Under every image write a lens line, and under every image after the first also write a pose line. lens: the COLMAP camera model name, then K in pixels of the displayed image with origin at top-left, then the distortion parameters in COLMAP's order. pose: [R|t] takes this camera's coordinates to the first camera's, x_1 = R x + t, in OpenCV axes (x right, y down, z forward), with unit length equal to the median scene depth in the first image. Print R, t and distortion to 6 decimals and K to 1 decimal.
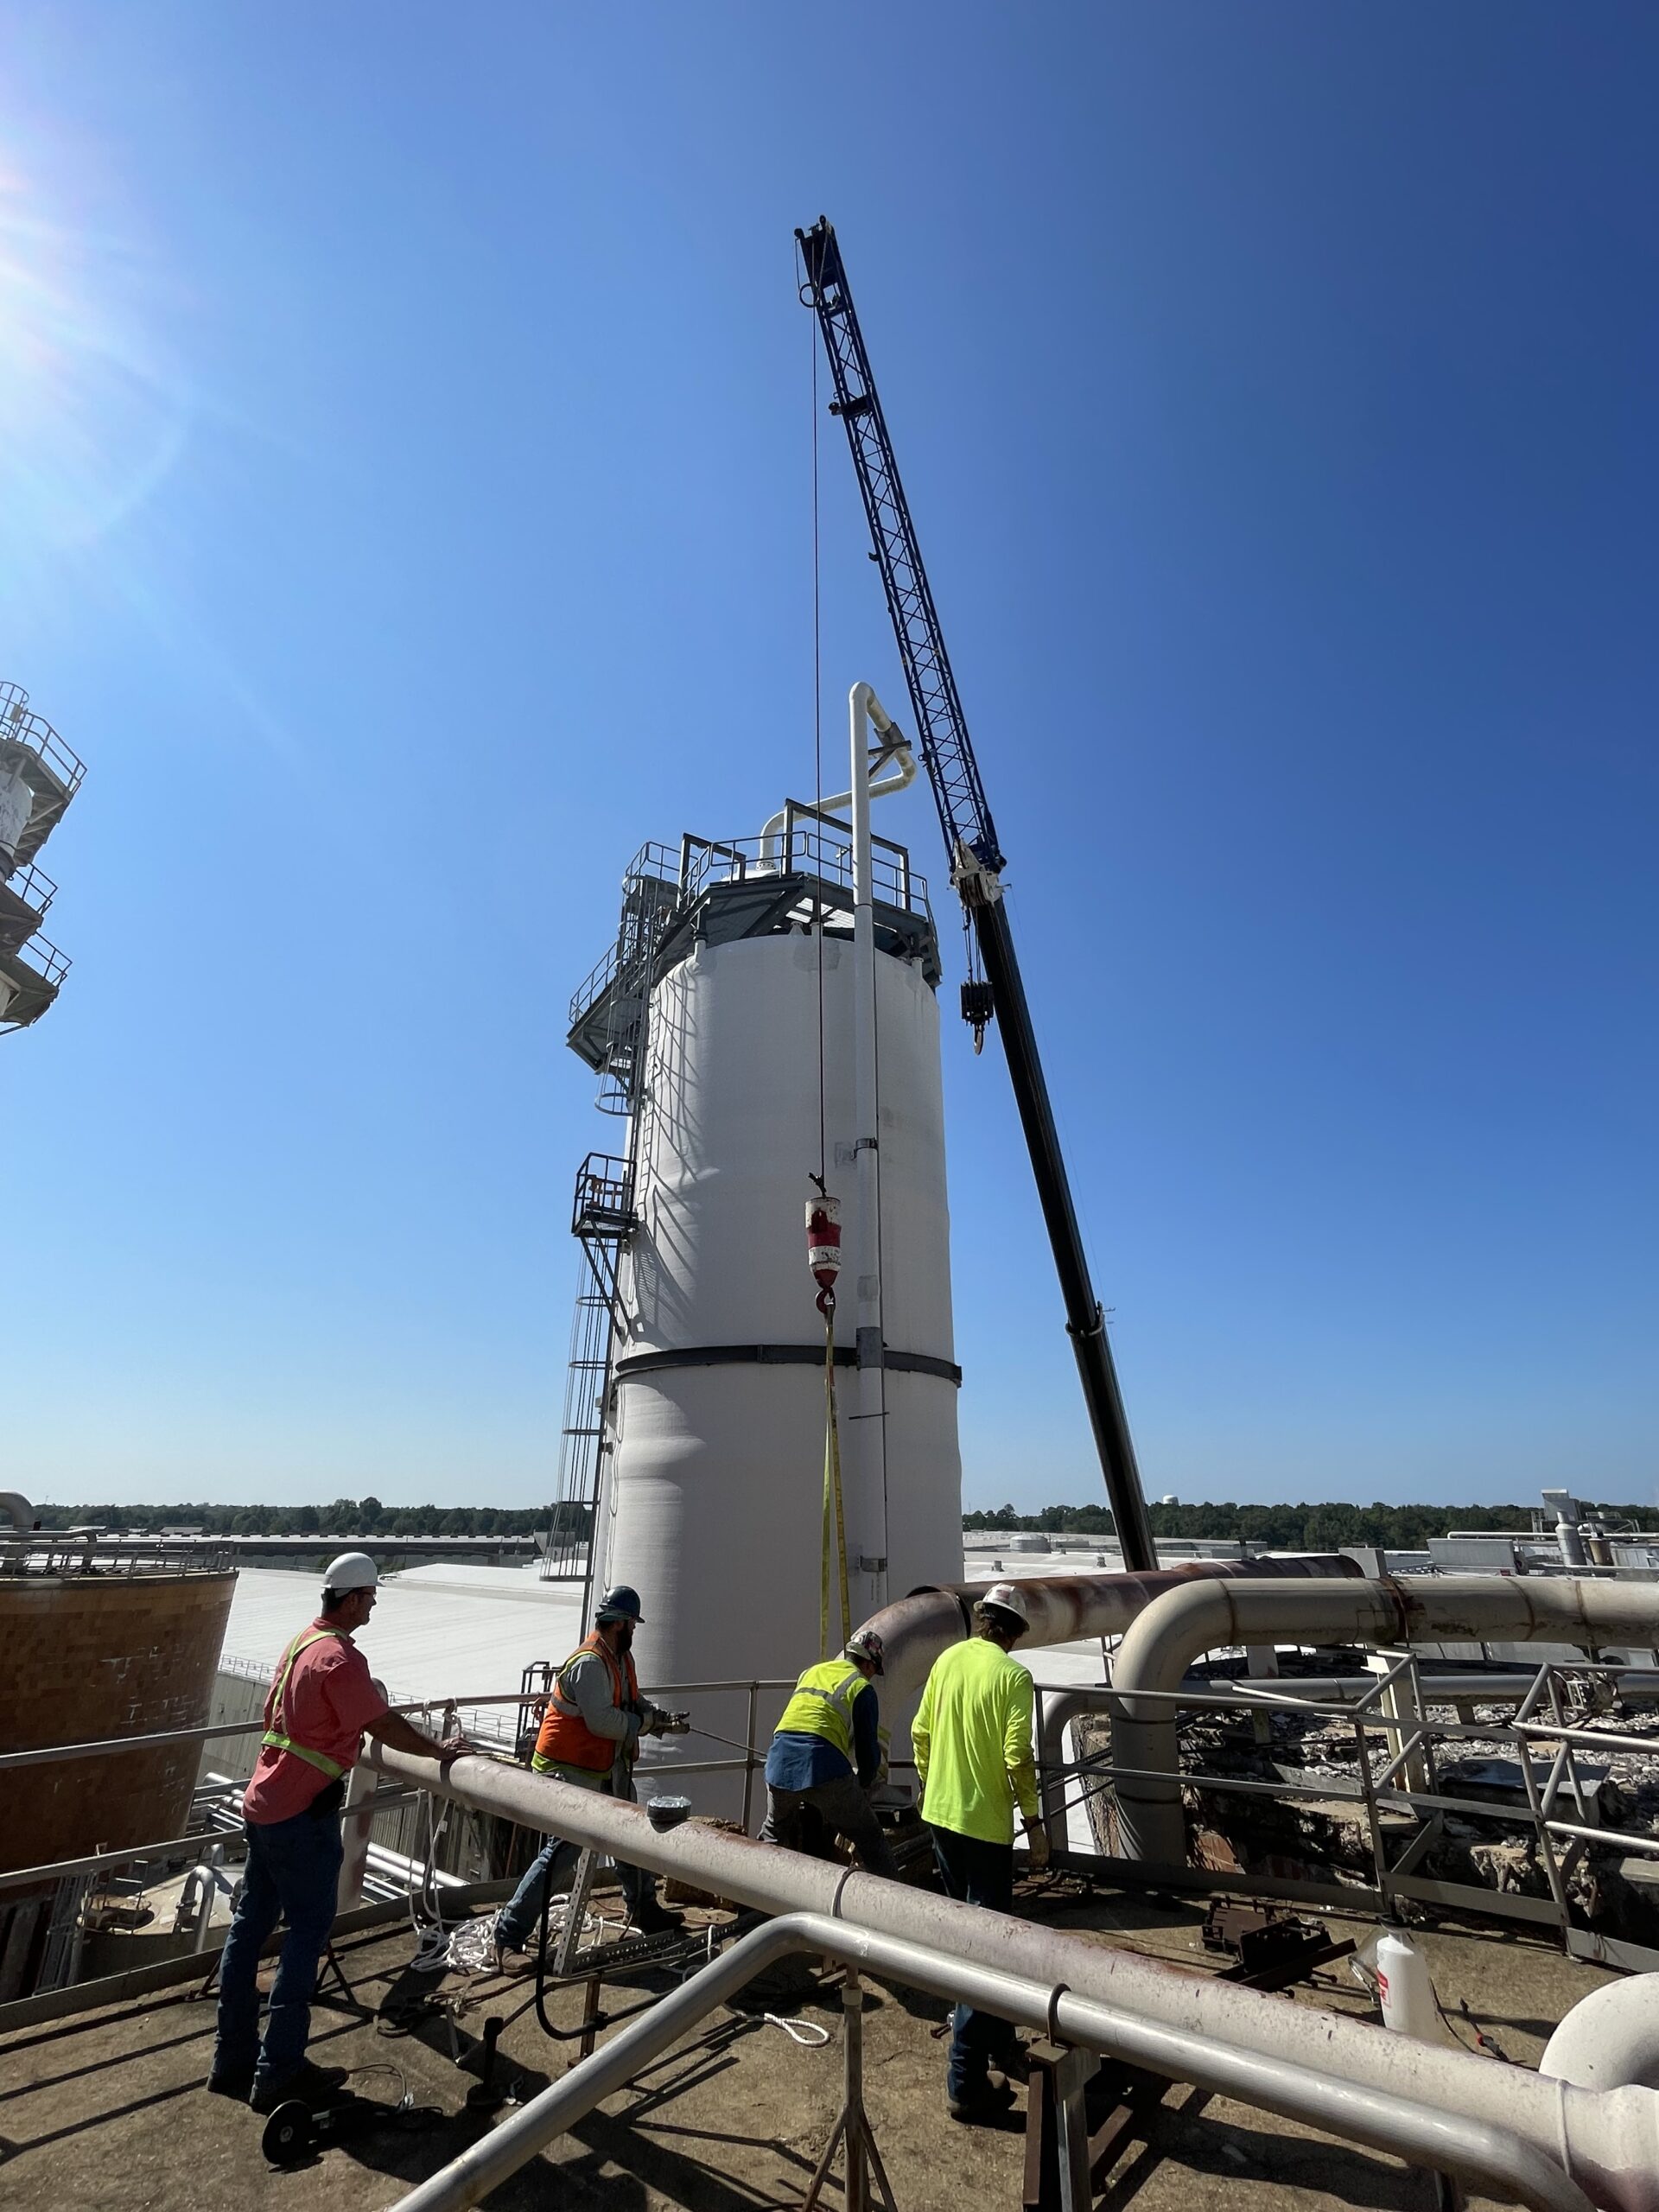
lens RADIAL K [[995.3, 0, 827.7], [0, 995.3, 1103.1], [0, 0, 1]] dist [-0.001914, 0.000270]
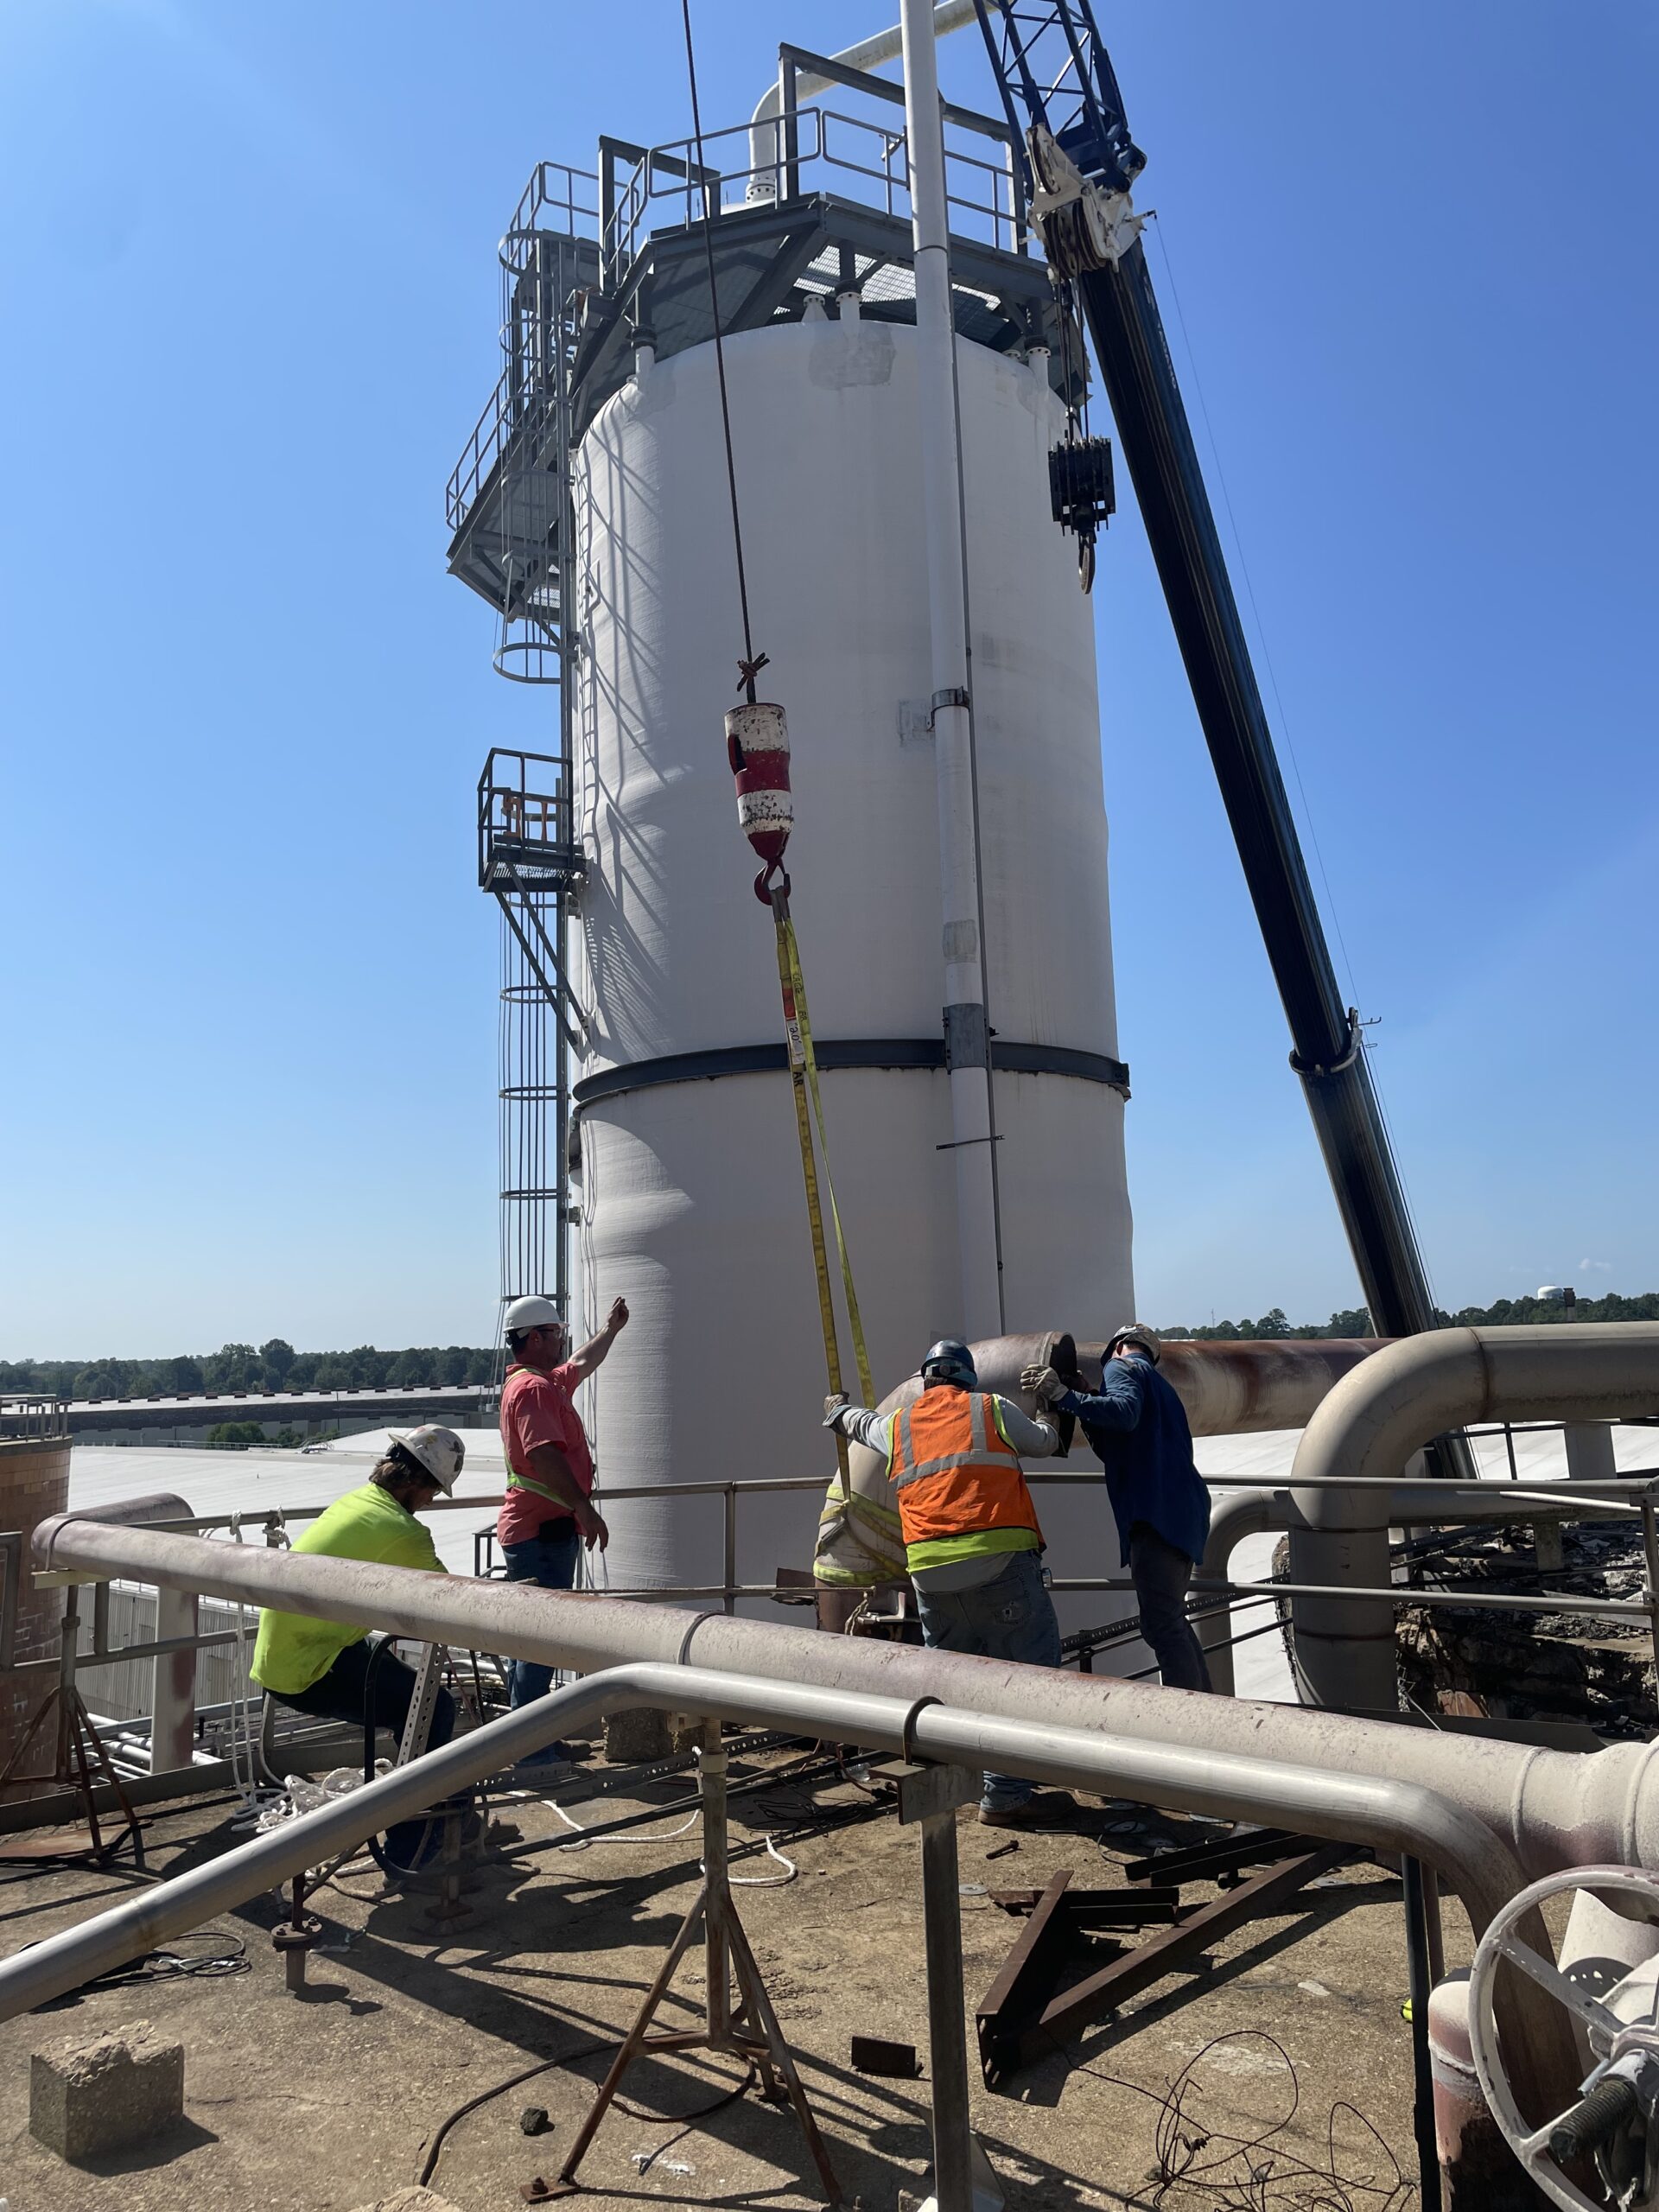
lens RADIAL K [[1668.4, 0, 840.5], [0, 1668.4, 1086.1], [0, 0, 1]] dist [0.103639, -0.127937]
pose [[0.995632, -0.050698, -0.078398, 0.036974], [0.068030, 0.969049, 0.237308, 0.020453], [0.063940, -0.241605, 0.968266, -0.010948]]
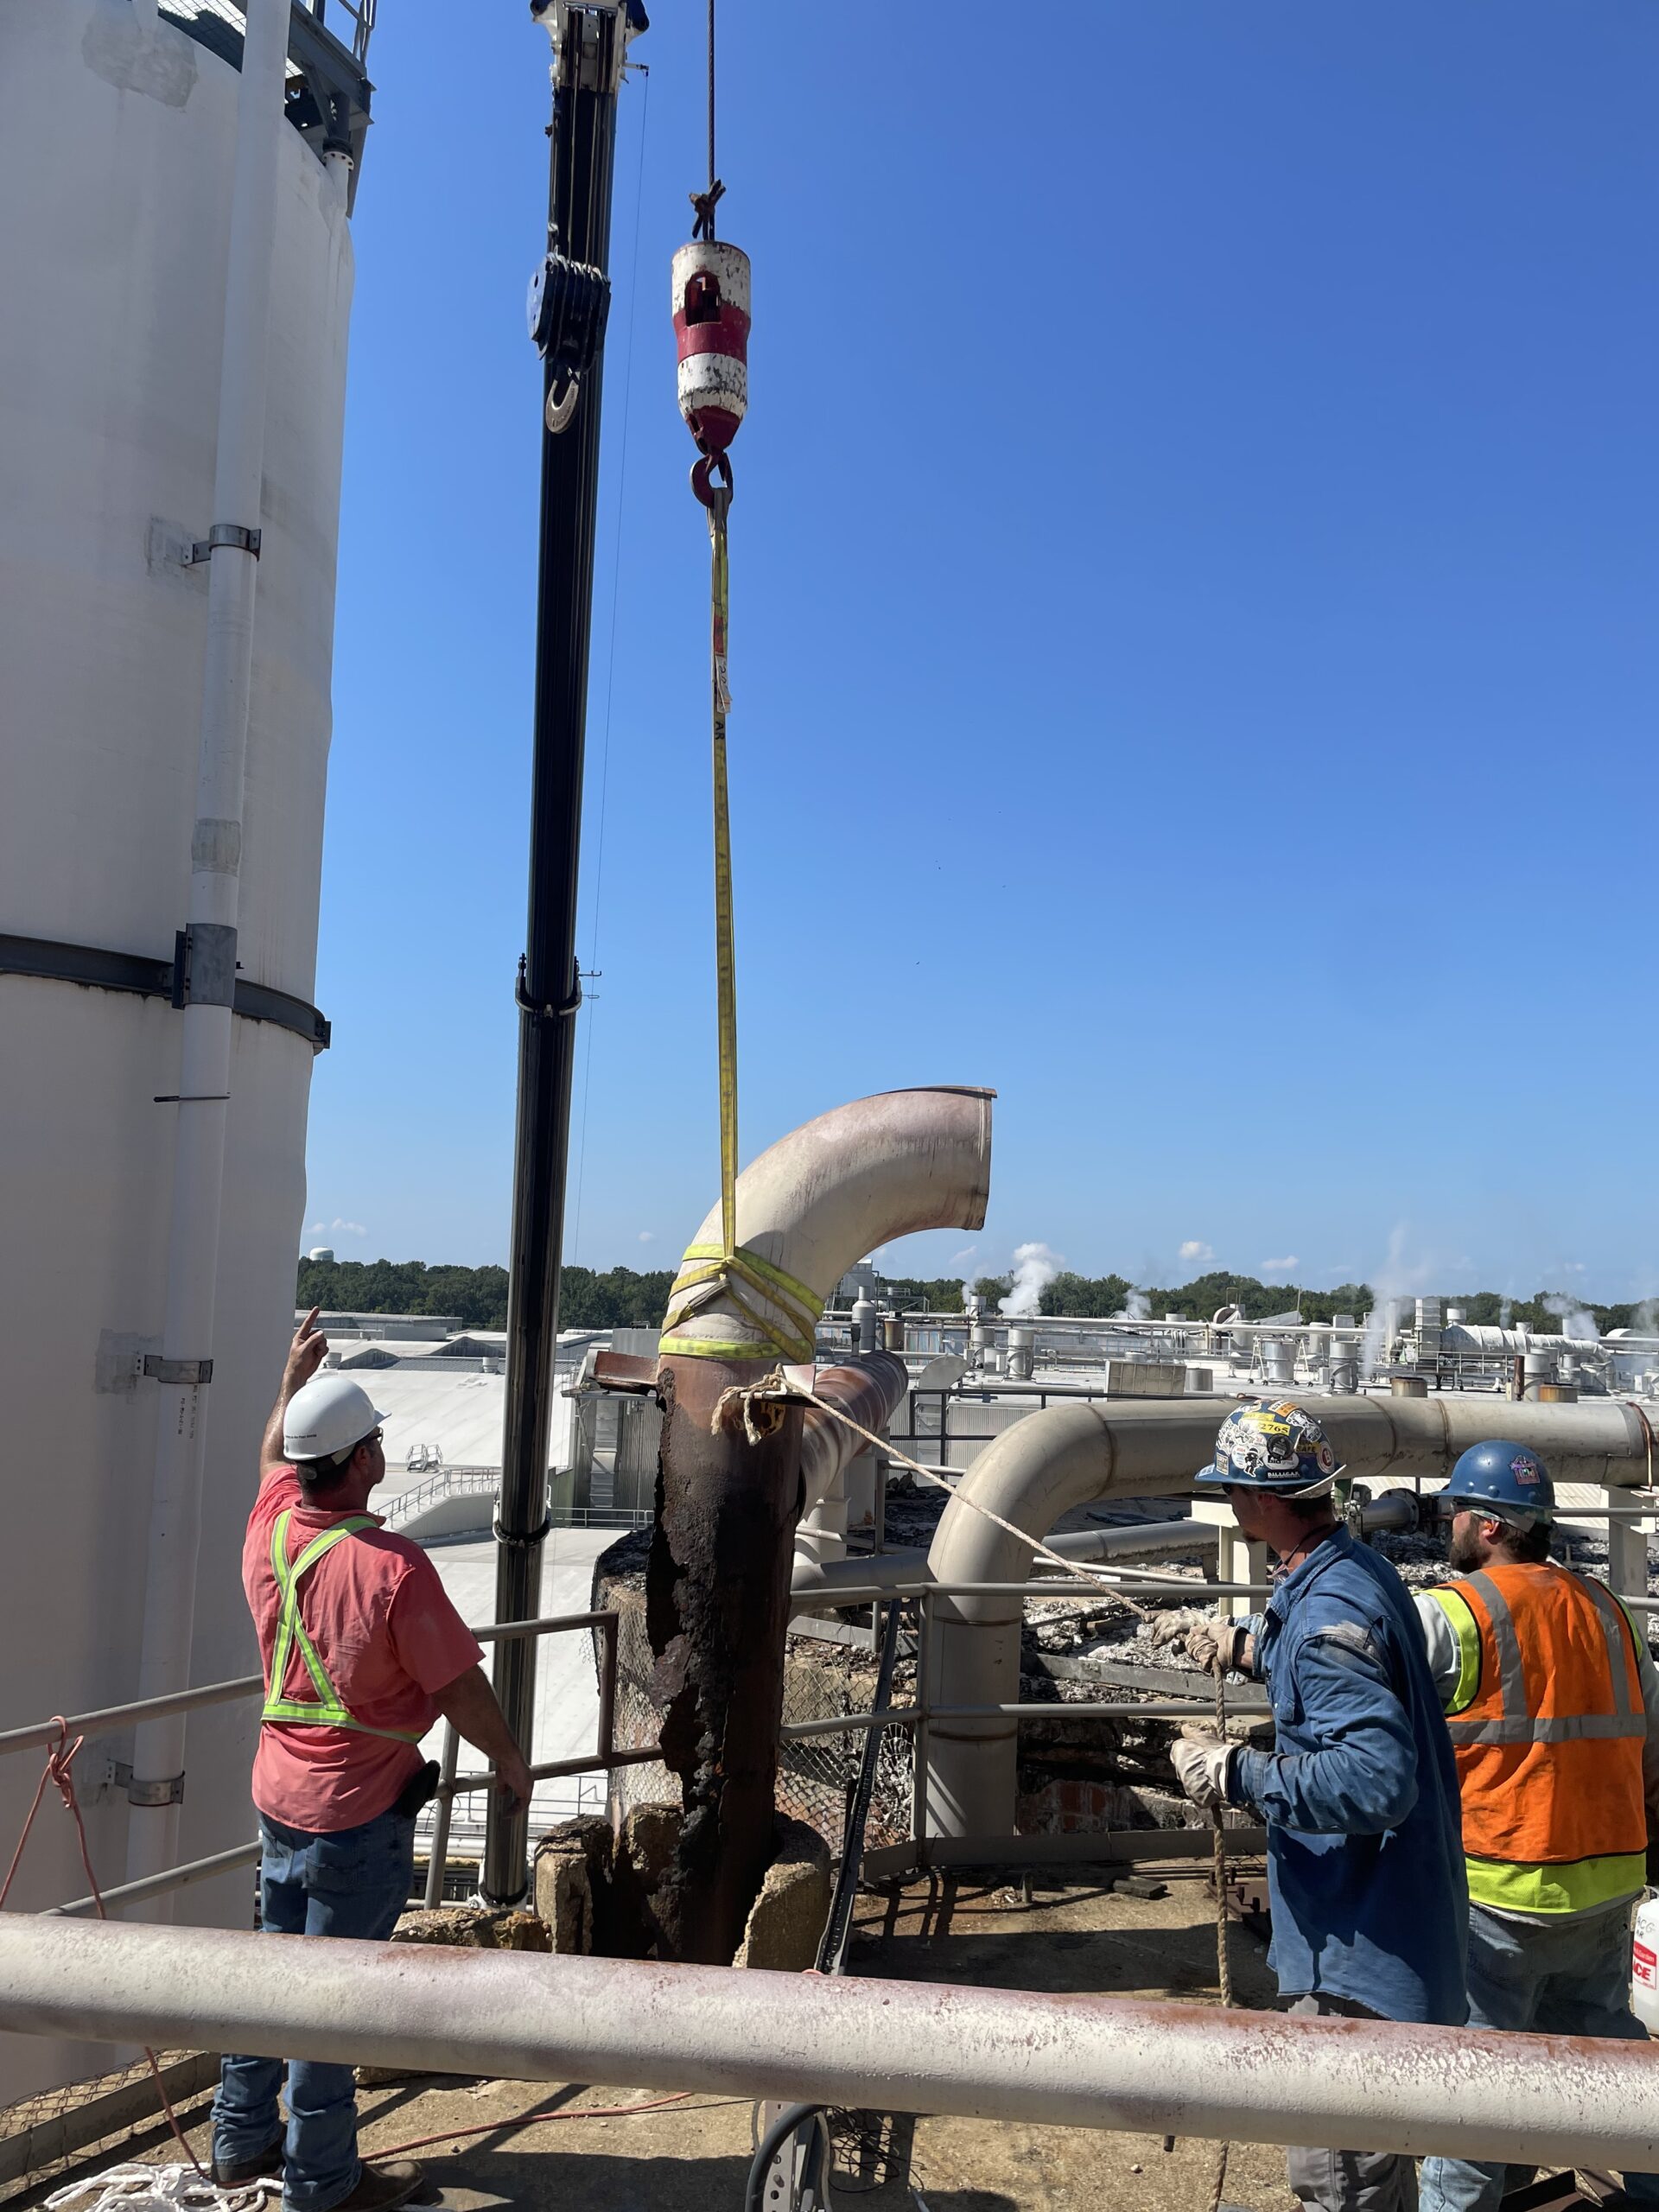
lens RADIAL K [[1669.7, 0, 850.4], [0, 1669.7, 1128.3], [0, 0, 1]] dist [0.099040, -0.127806]
pose [[0.817125, 0.076423, 0.571372, -0.143371], [-0.244226, 0.943718, 0.223045, 0.048496], [-0.522169, -0.321800, 0.789800, 0.126446]]
